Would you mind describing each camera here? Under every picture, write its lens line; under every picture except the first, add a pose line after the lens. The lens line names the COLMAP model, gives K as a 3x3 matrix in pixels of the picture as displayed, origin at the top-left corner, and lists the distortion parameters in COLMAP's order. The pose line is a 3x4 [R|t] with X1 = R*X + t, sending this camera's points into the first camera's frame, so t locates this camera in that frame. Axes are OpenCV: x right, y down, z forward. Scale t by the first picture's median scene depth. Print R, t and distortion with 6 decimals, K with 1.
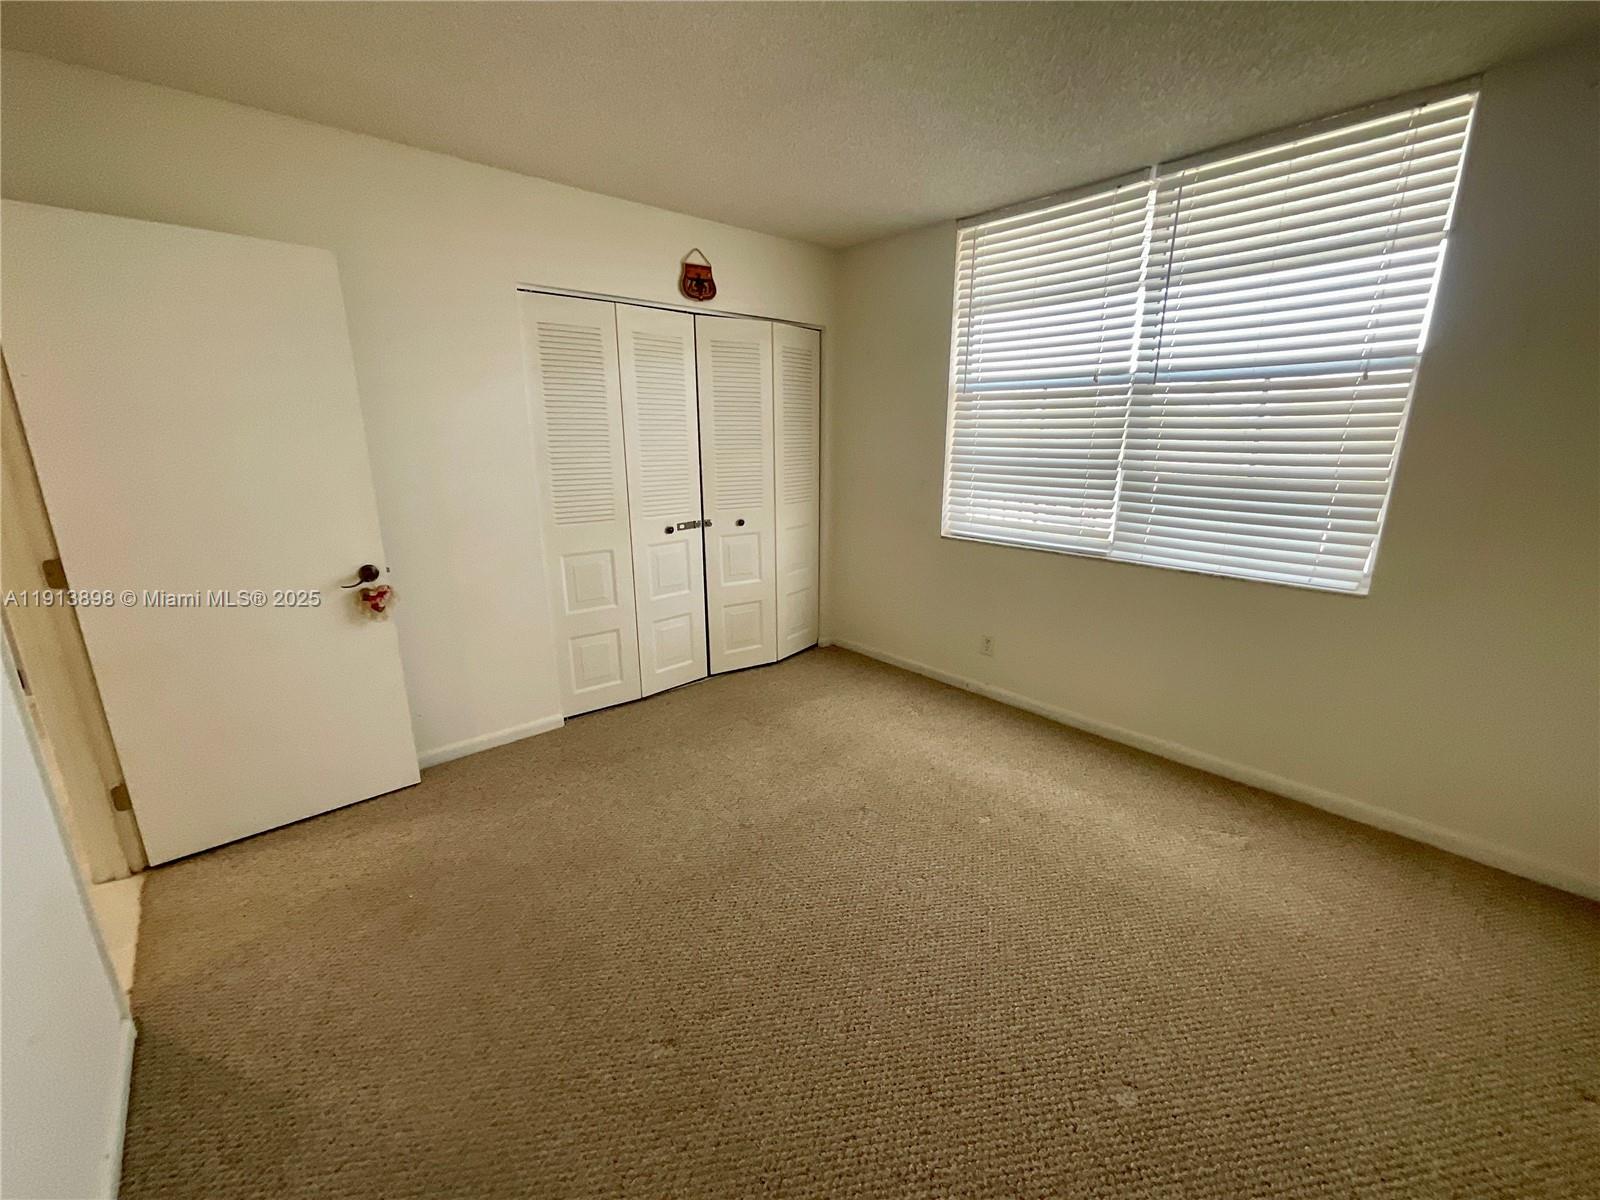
lens RADIAL K [[648.2, 0, 805.1], [0, 648.2, 602.3], [0, 0, 1]] dist [0.003550, -0.001925]
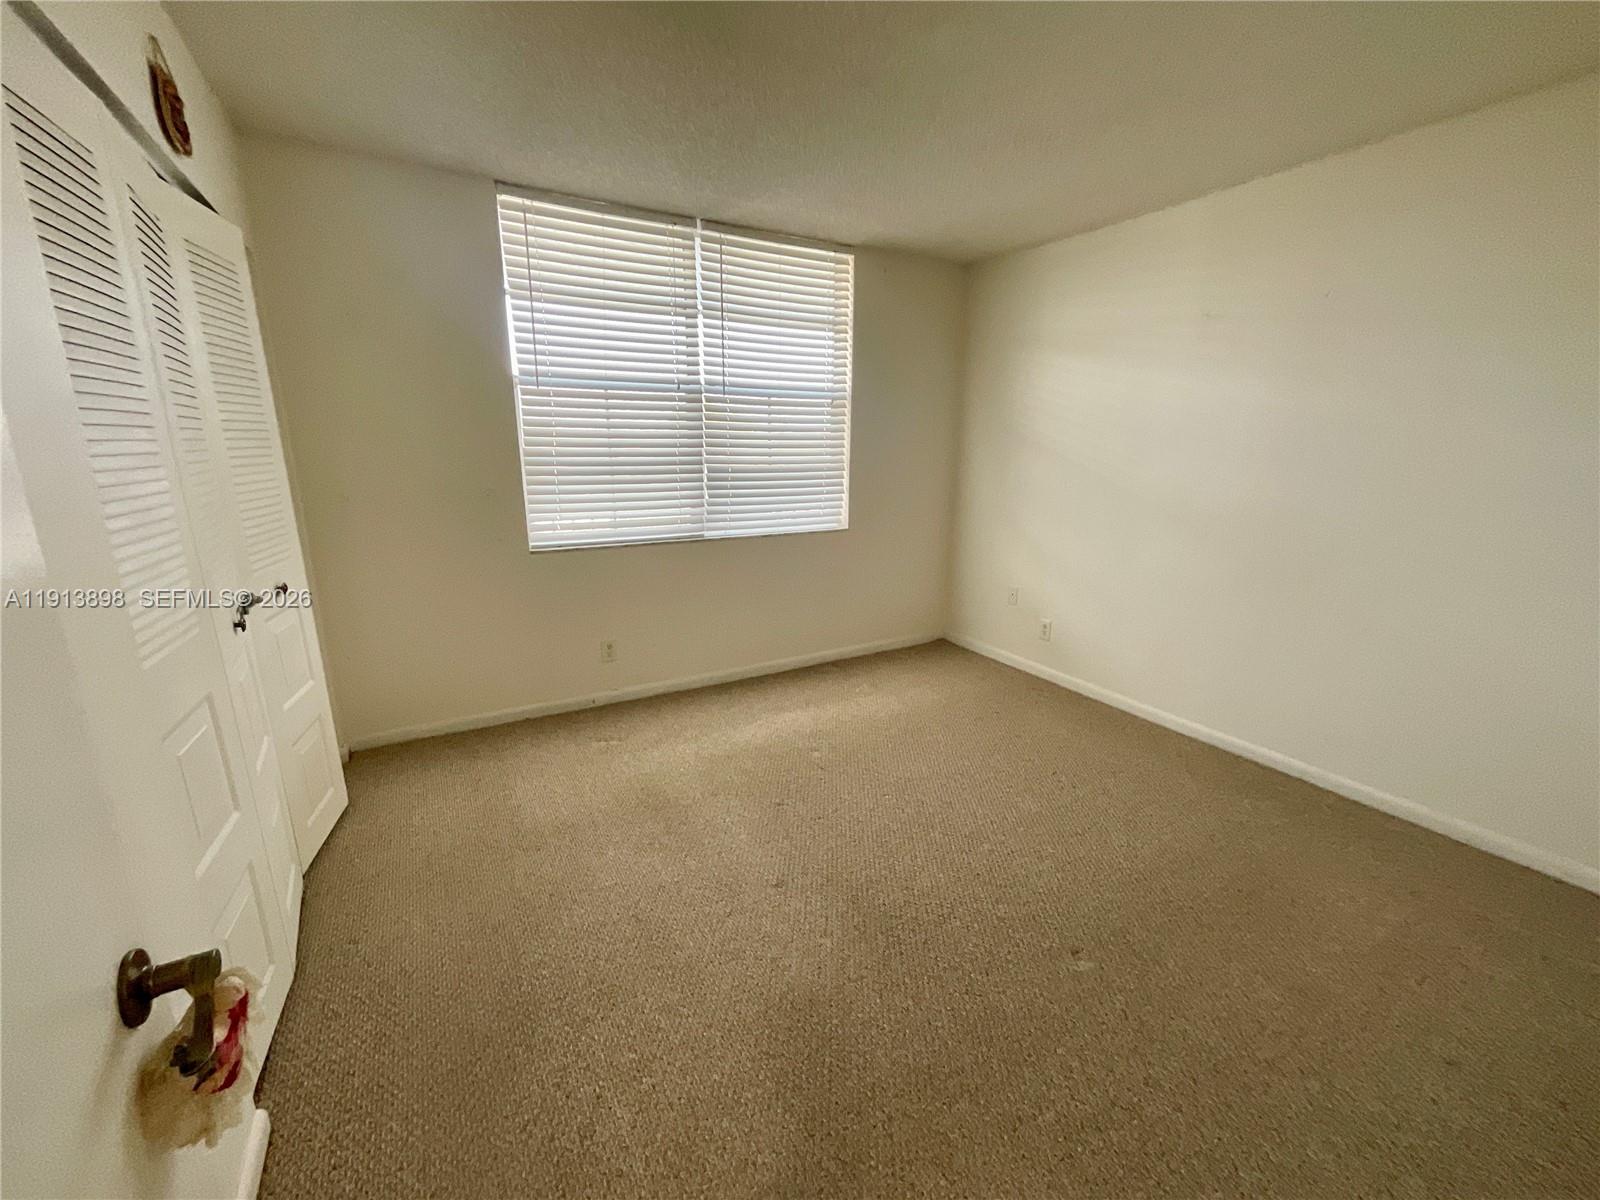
lens RADIAL K [[648.2, 0, 804.7], [0, 648.2, 597.3], [0, 0, 1]] dist [0.003550, -0.001925]
pose [[0.208289, -0.231981, 0.950158, -0.624593], [0.238850, 0.954117, 0.180588, -0.128656], [-0.948455, 0.189331, 0.254140, 0.512804]]
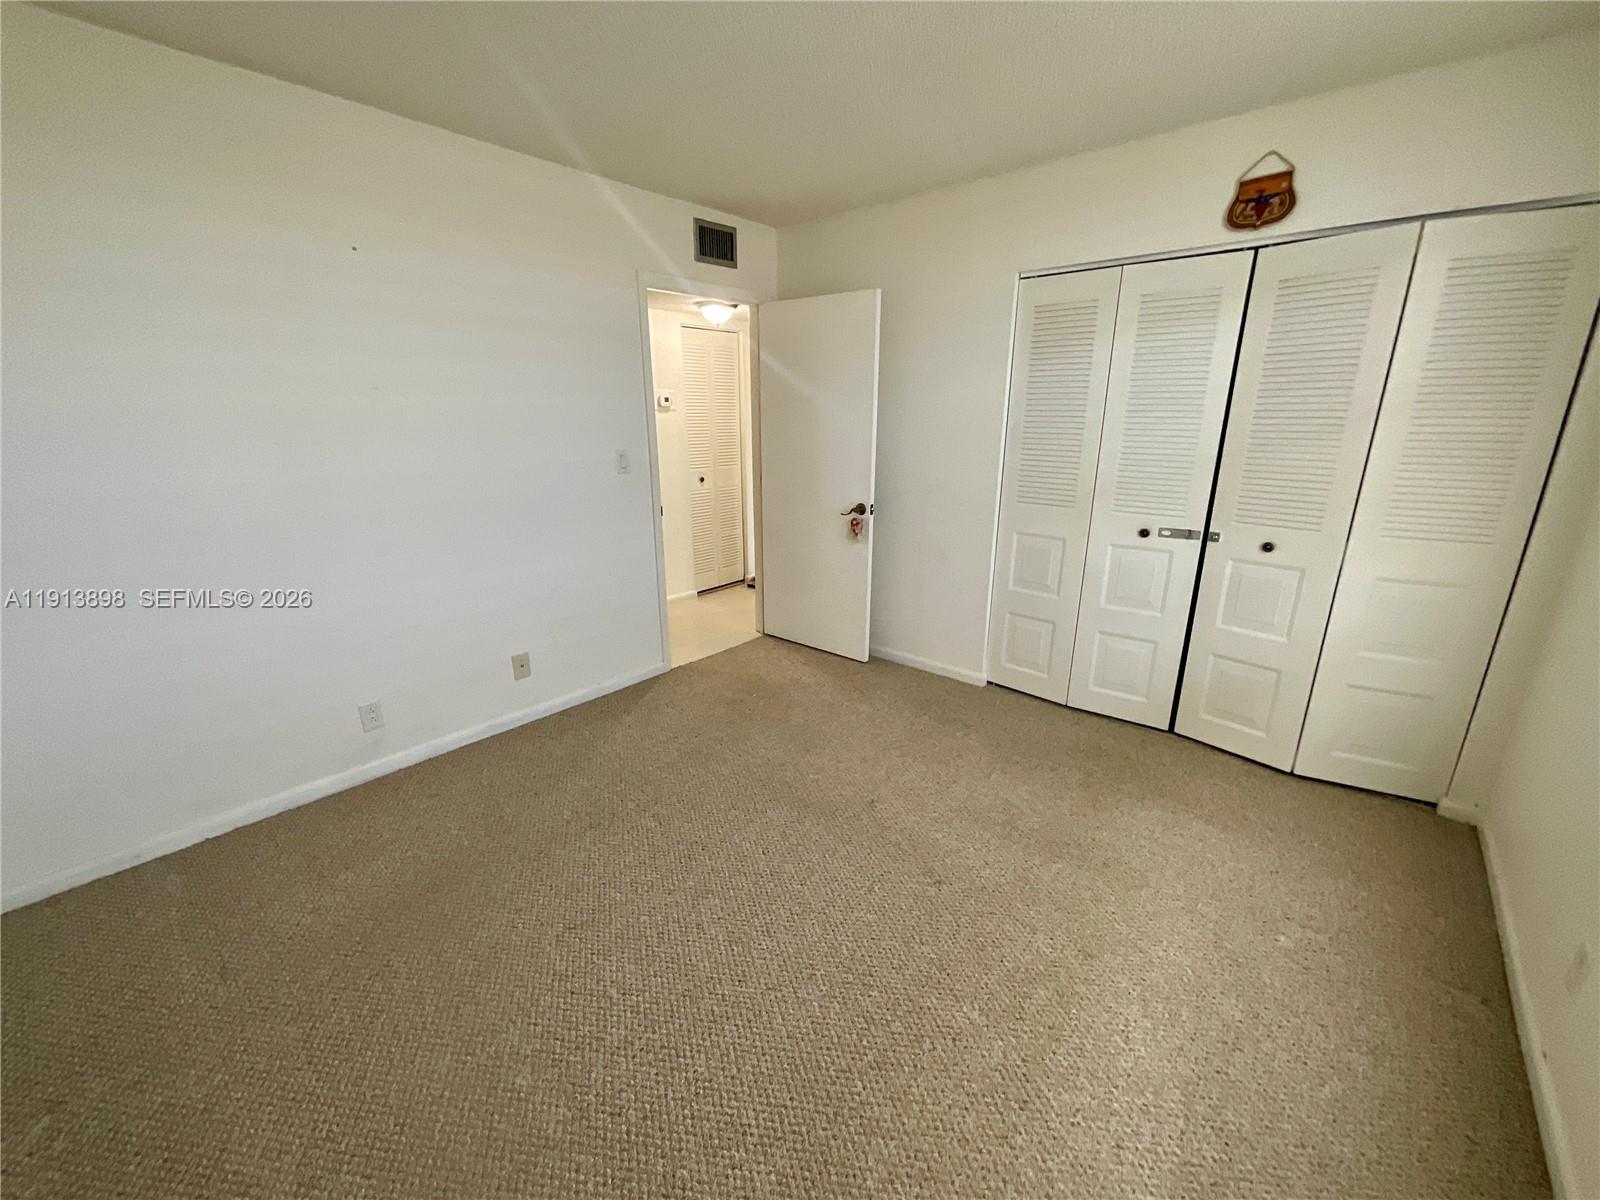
lens RADIAL K [[648.2, 0, 798.1], [0, 648.2, 603.4], [0, 0, 1]] dist [0.003550, -0.001925]
pose [[0.122187, 0.283162, -0.951257, 0.590865], [-0.250410, 0.936227, 0.246524, -0.131416], [0.960398, 0.208083, 0.185302, 0.482986]]
